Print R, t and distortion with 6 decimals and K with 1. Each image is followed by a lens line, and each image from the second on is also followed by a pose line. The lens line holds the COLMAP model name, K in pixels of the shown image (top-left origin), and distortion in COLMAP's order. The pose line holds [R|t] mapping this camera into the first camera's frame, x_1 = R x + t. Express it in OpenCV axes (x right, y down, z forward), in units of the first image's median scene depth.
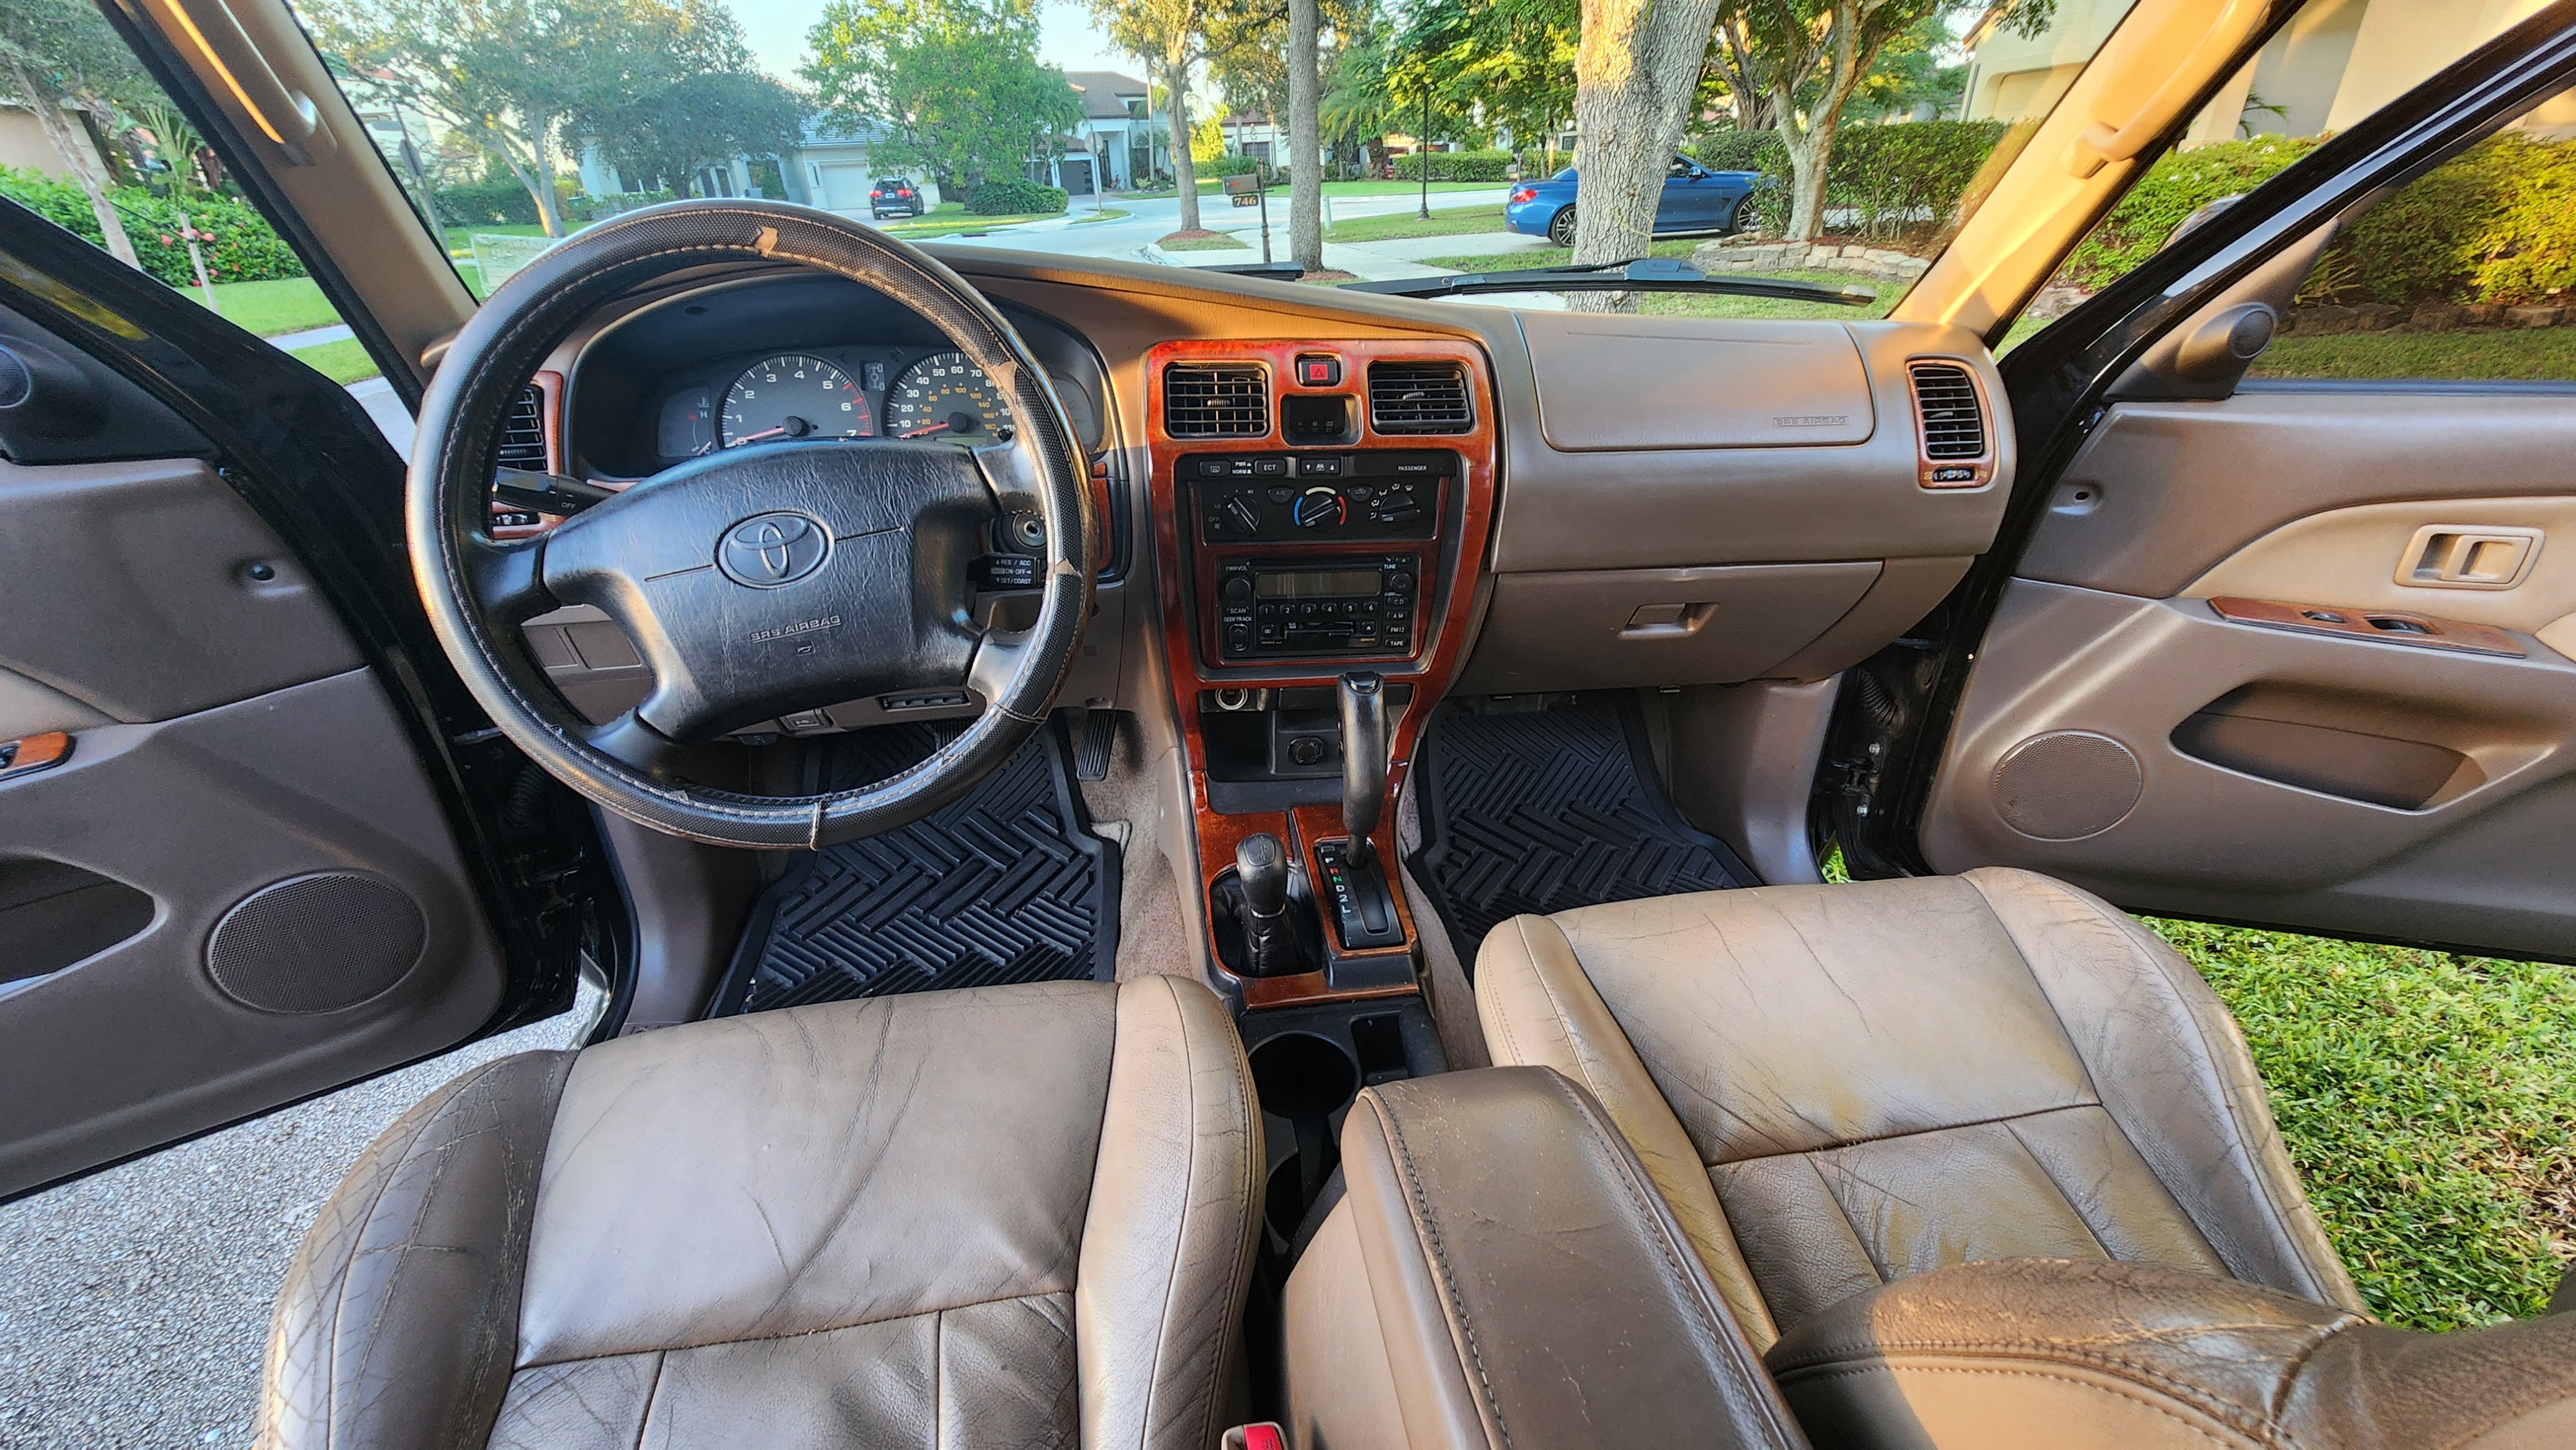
lens RADIAL K [[980.8, 0, 1288.0], [0, 980.8, 725.0], [0, 0, 1]] dist [-0.001269, -0.000082]
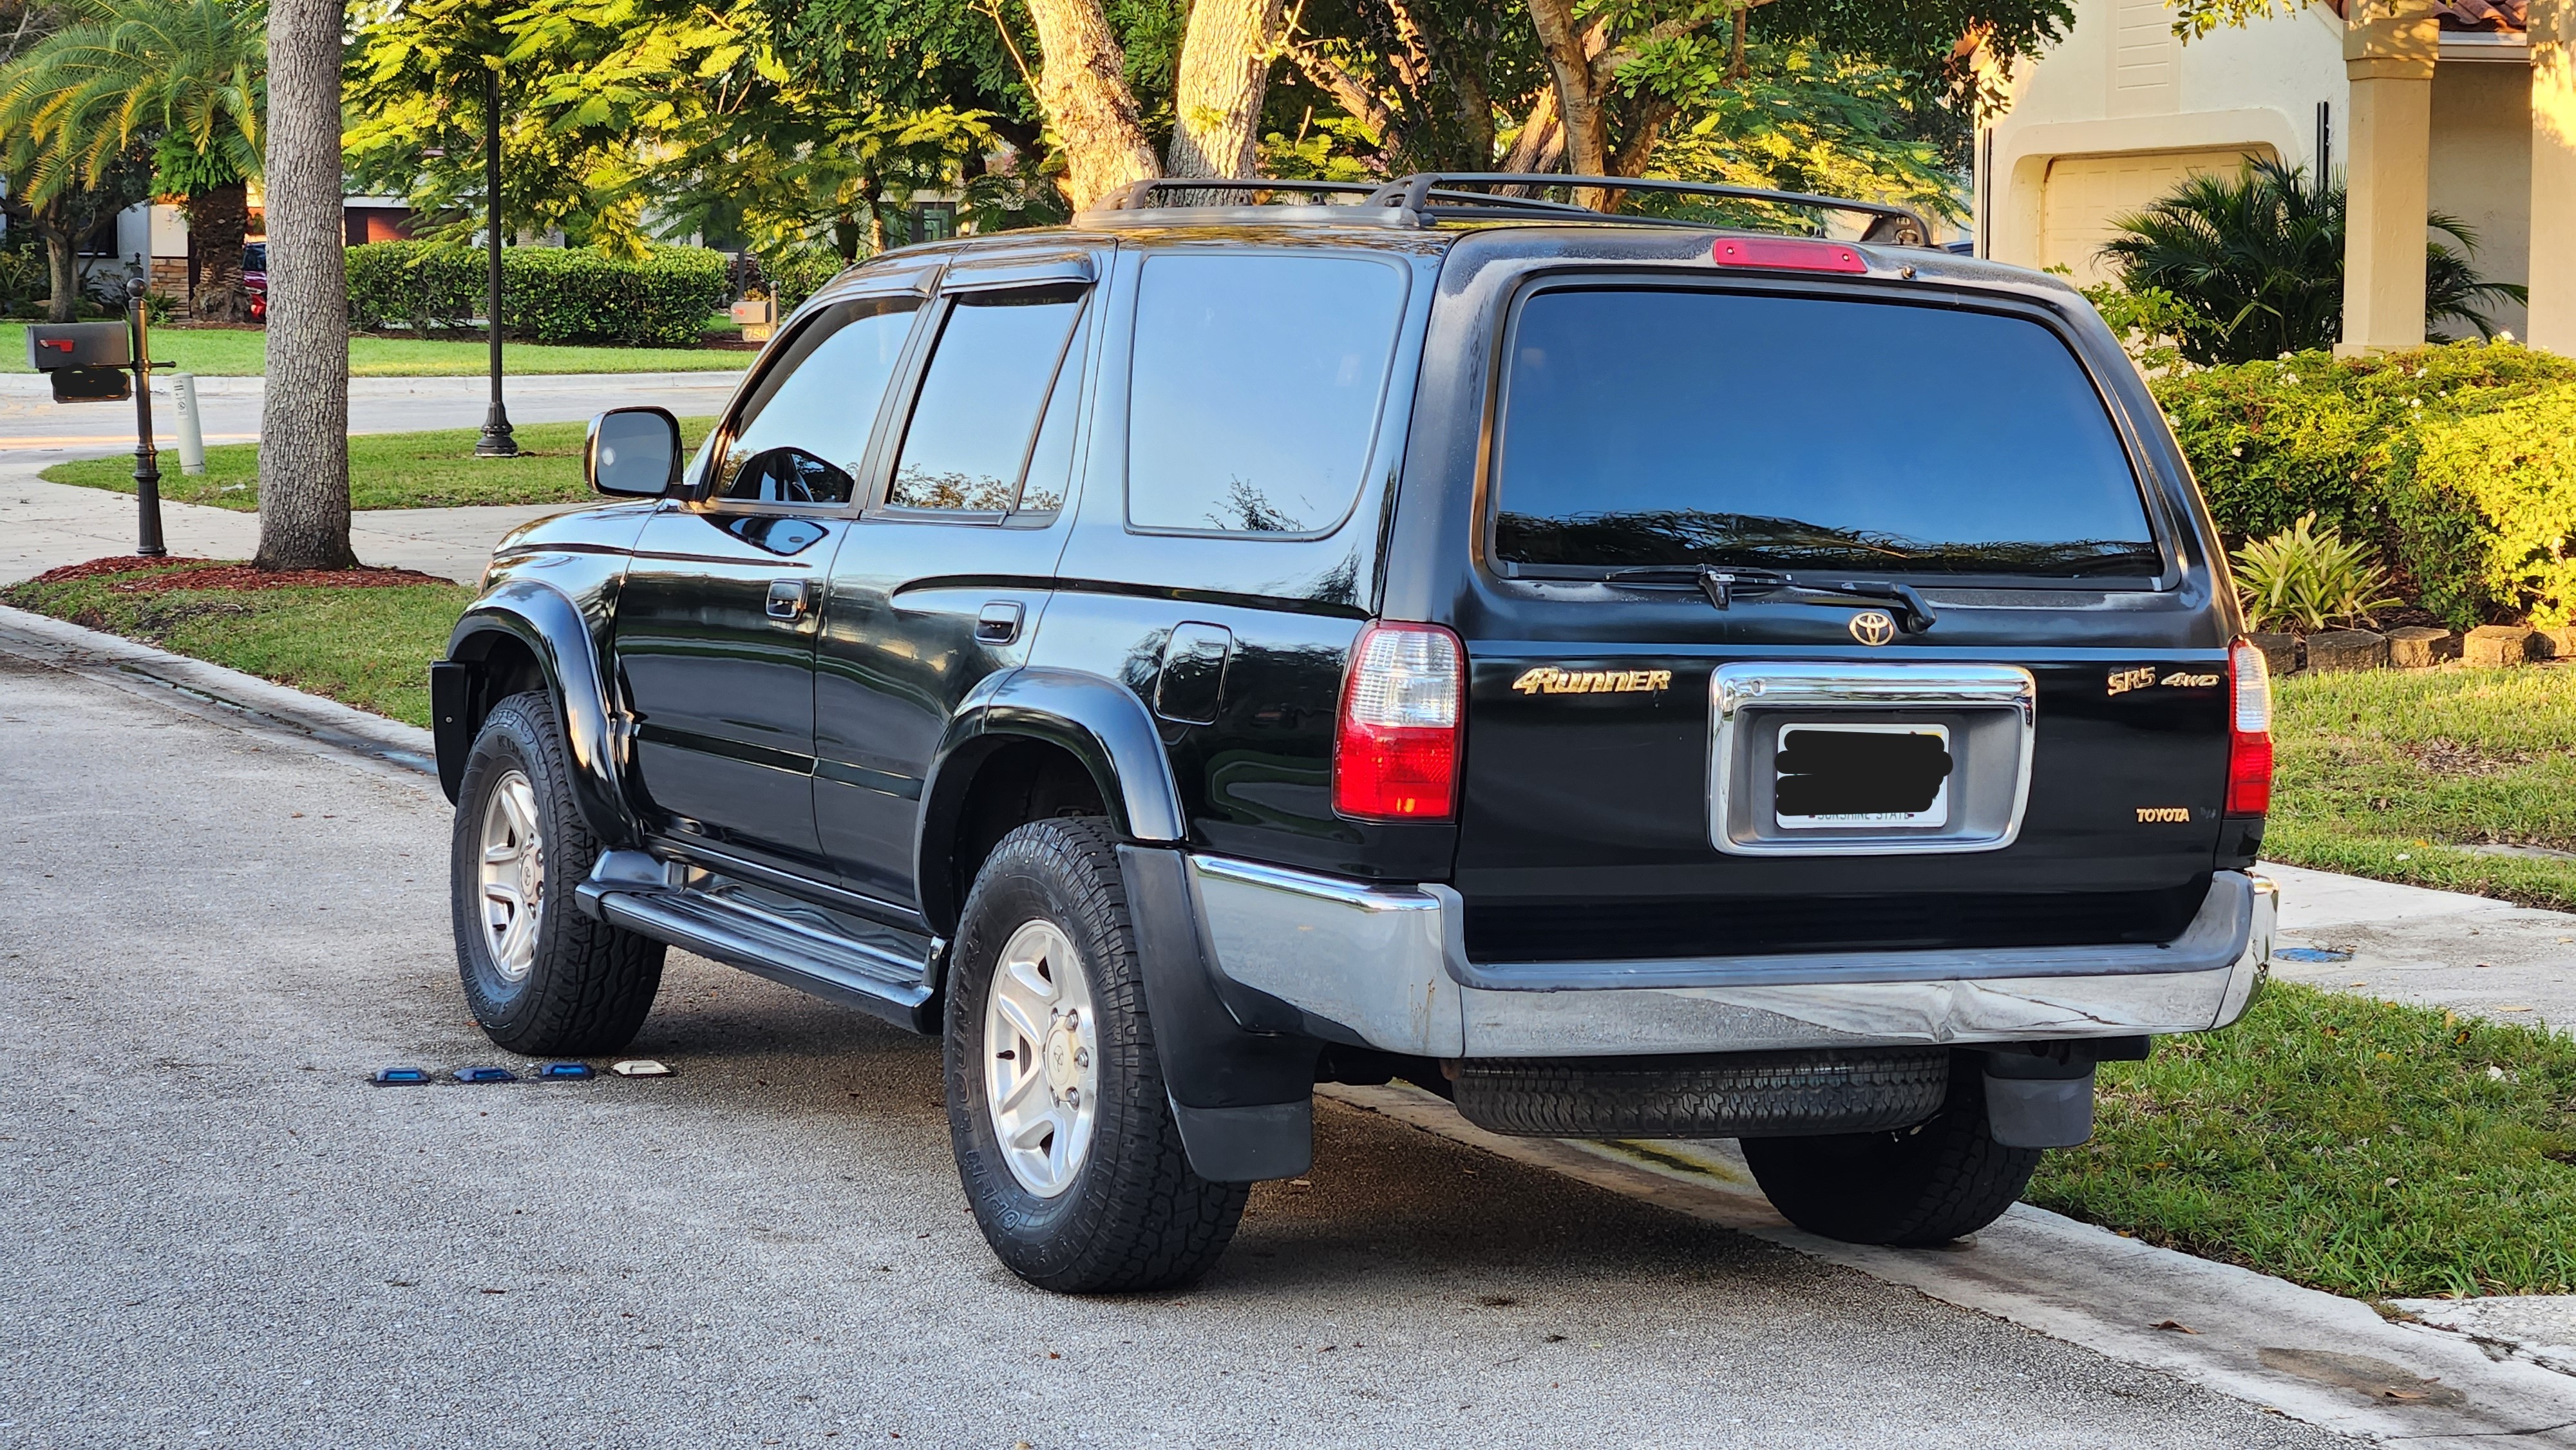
lens RADIAL K [[4757.5, 0, 1288.0], [0, 4757.5, 725.0], [0, 0, 1]] dist [-0.427568, 3.960456]
pose [[0.945061, 0.016843, 0.326461, -0.067944], [0.118364, 0.913275, -0.389767, 0.097859], [-0.304714, 0.406995, 0.861107, -0.183232]]
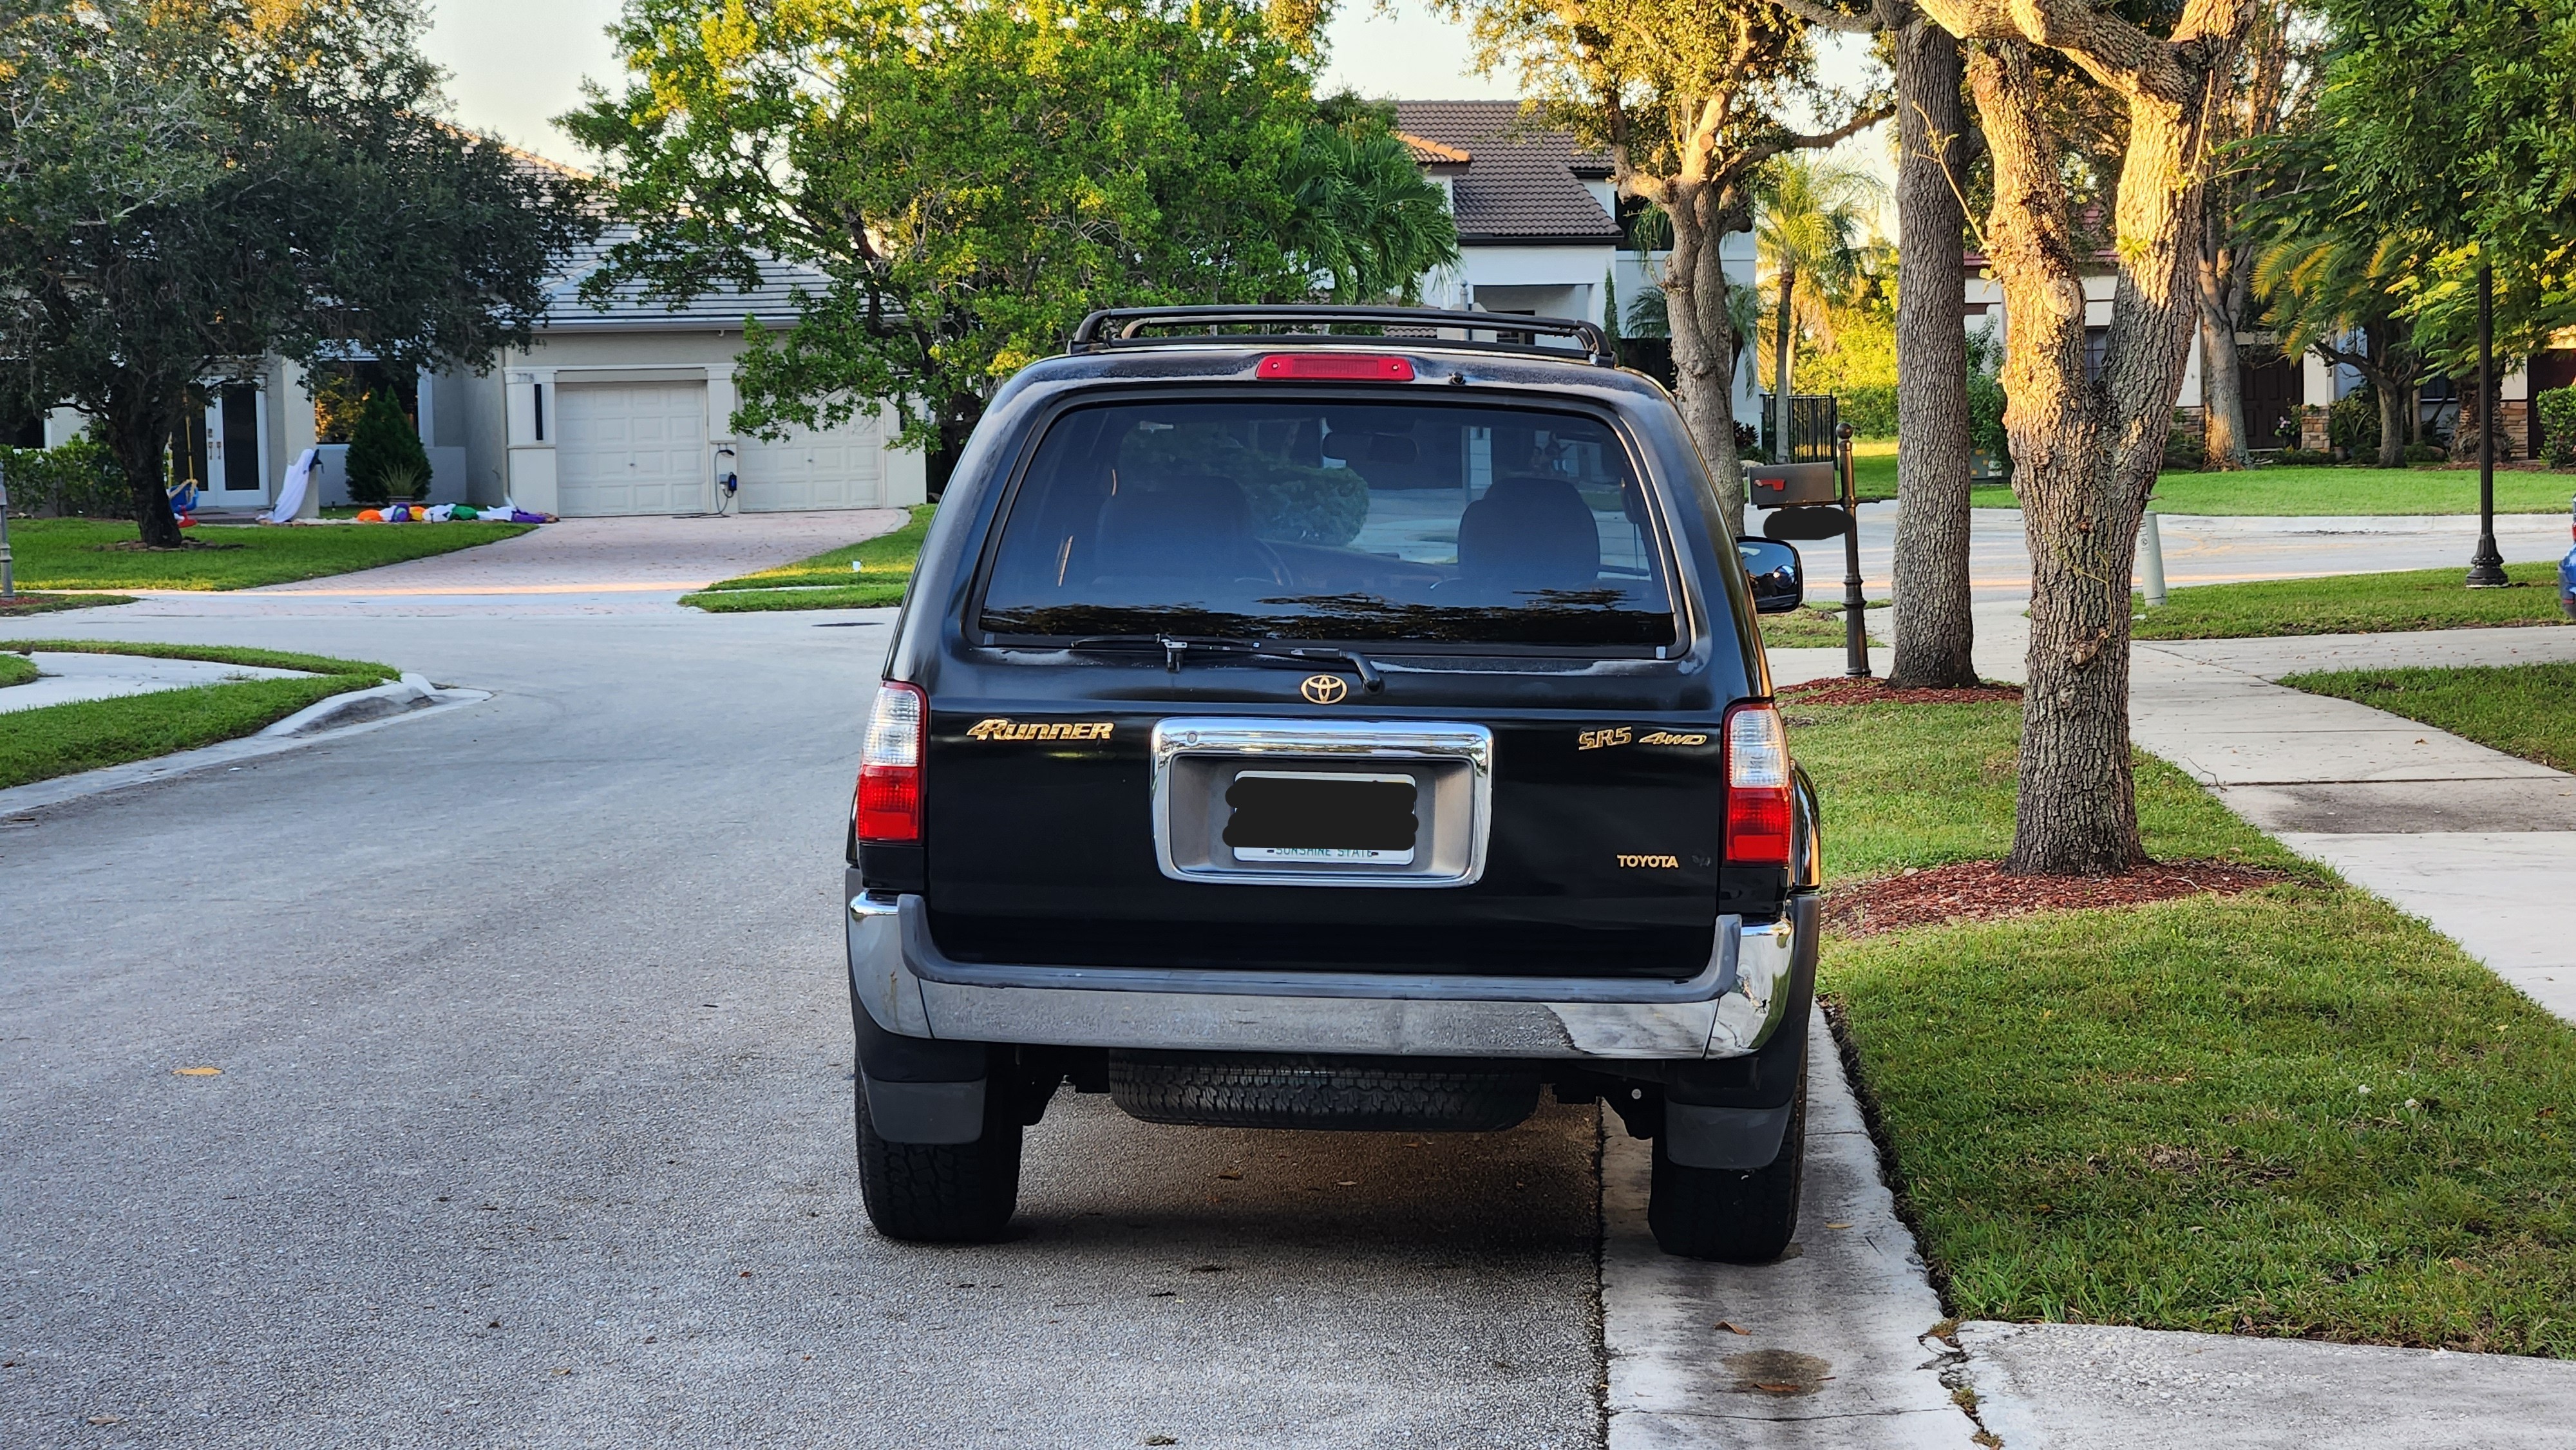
lens RADIAL K [[4757.5, 0, 1288.0], [0, 4757.5, 725.0], [0, 0, 1]] dist [-0.427568, 3.960456]
pose [[0.976787, 0.031935, -0.211819, 0.055189], [-0.119970, 0.900756, -0.417427, 0.115700], [0.177466, 0.433149, 0.883678, -0.220534]]
